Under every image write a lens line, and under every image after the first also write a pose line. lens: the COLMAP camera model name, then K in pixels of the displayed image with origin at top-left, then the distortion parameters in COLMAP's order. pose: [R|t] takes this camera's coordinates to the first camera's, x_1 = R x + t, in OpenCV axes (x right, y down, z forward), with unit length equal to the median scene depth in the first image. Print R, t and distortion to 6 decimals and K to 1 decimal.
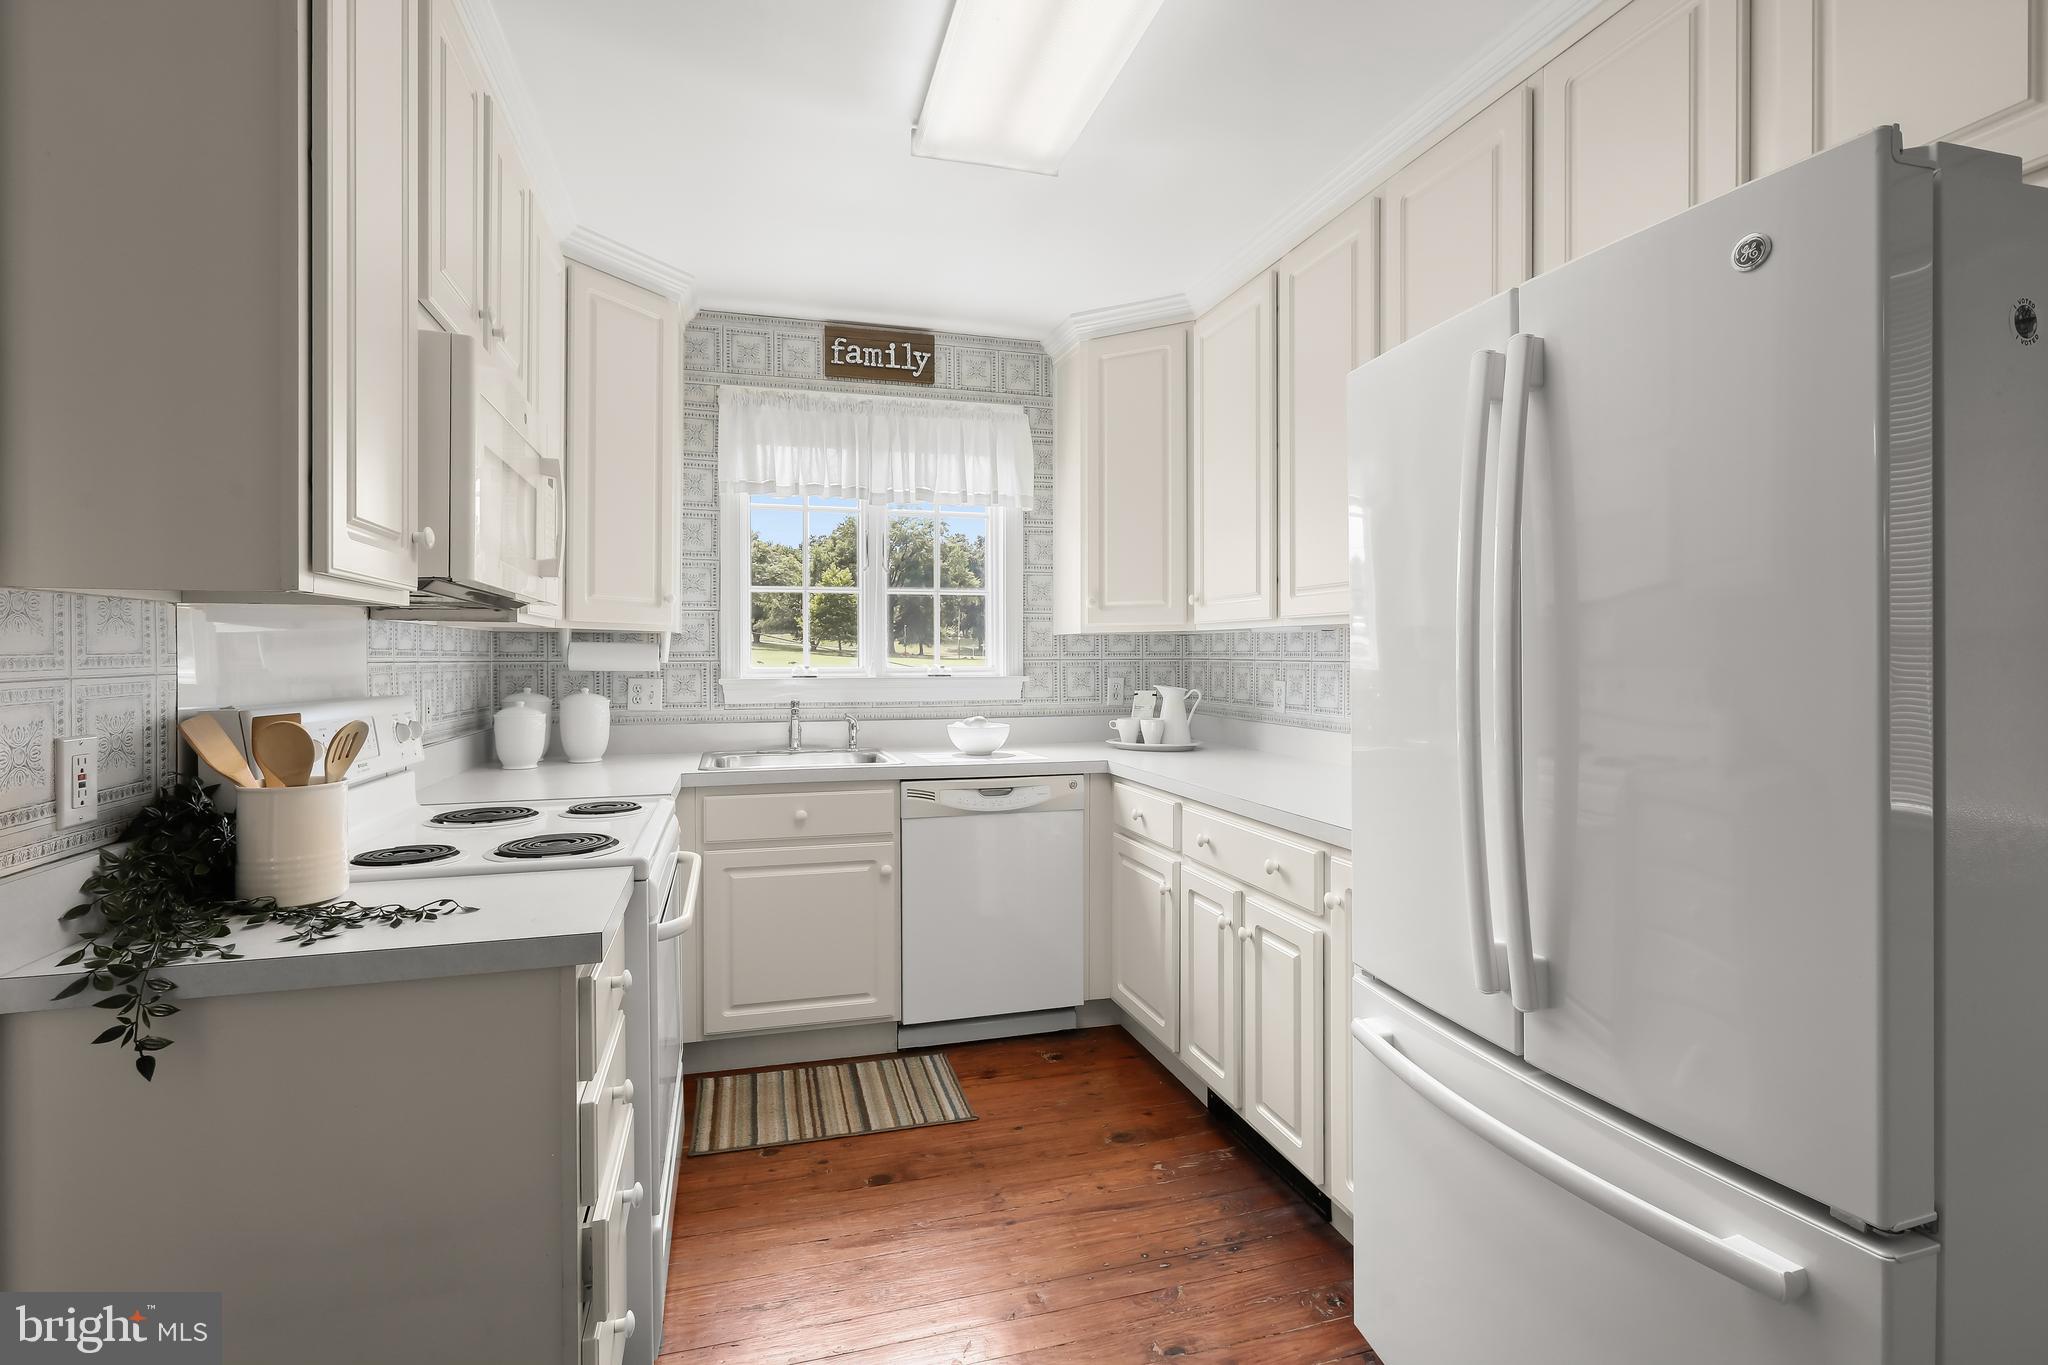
lens RADIAL K [[944.8, 0, 1019.9], [0, 944.8, 661.4], [0, 0, 1]] dist [-0.017287, 0.016430]
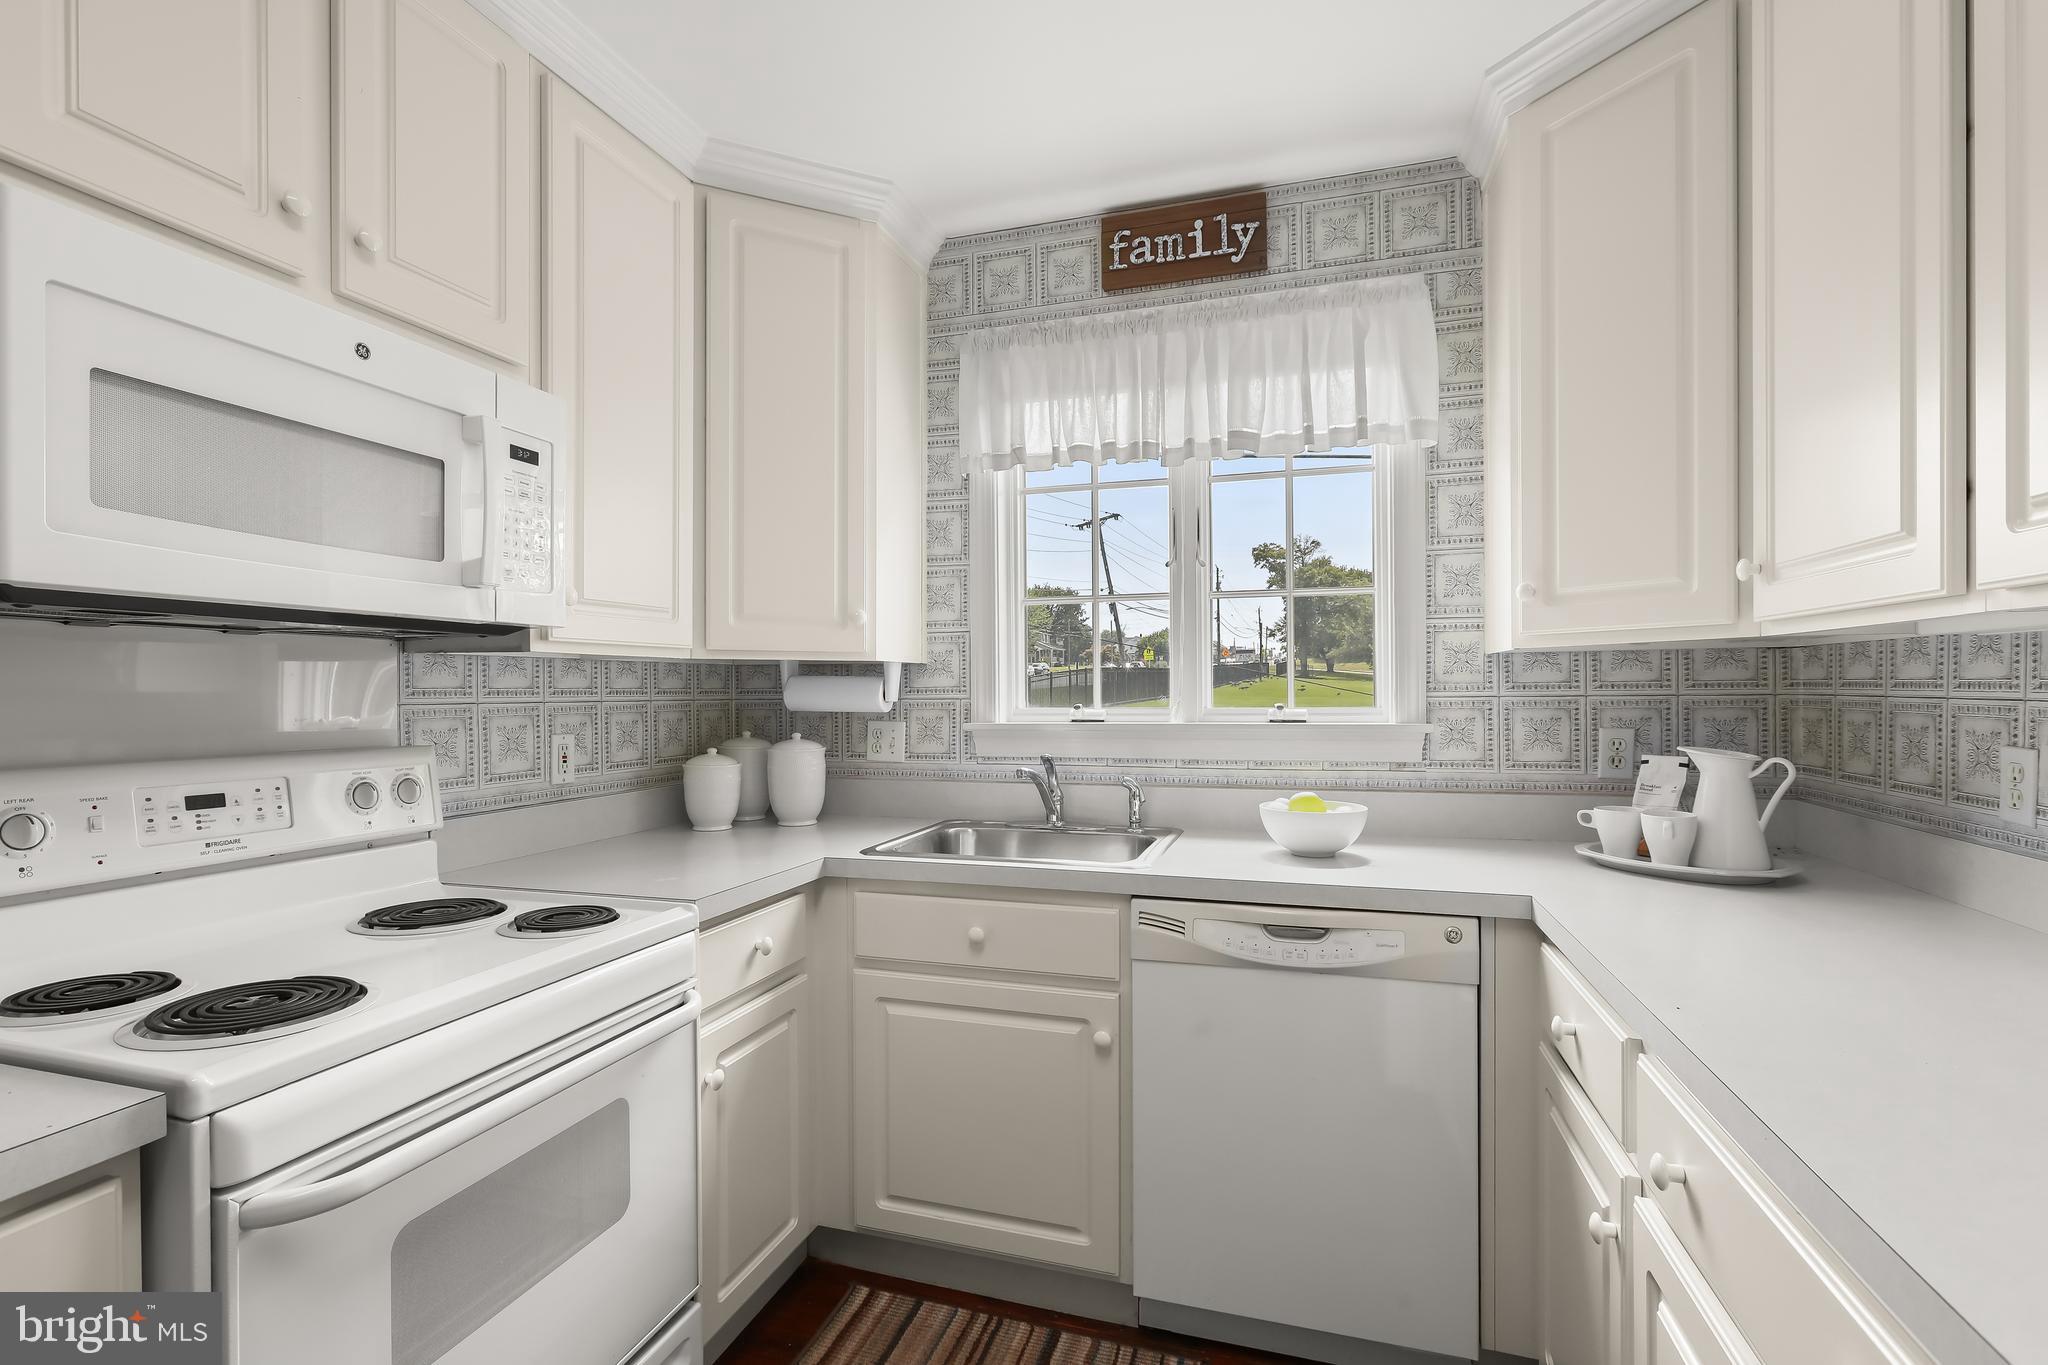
lens RADIAL K [[956.4, 0, 1013.7], [0, 956.4, 693.5], [0, 0, 1]] dist [-0.001824, 0.001019]
pose [[0.828868, -0.001081, -0.559444, 0.136417], [0.002416, 0.999996, 0.001648, -0.005674], [0.559440, -0.002718, 0.828867, 0.378012]]
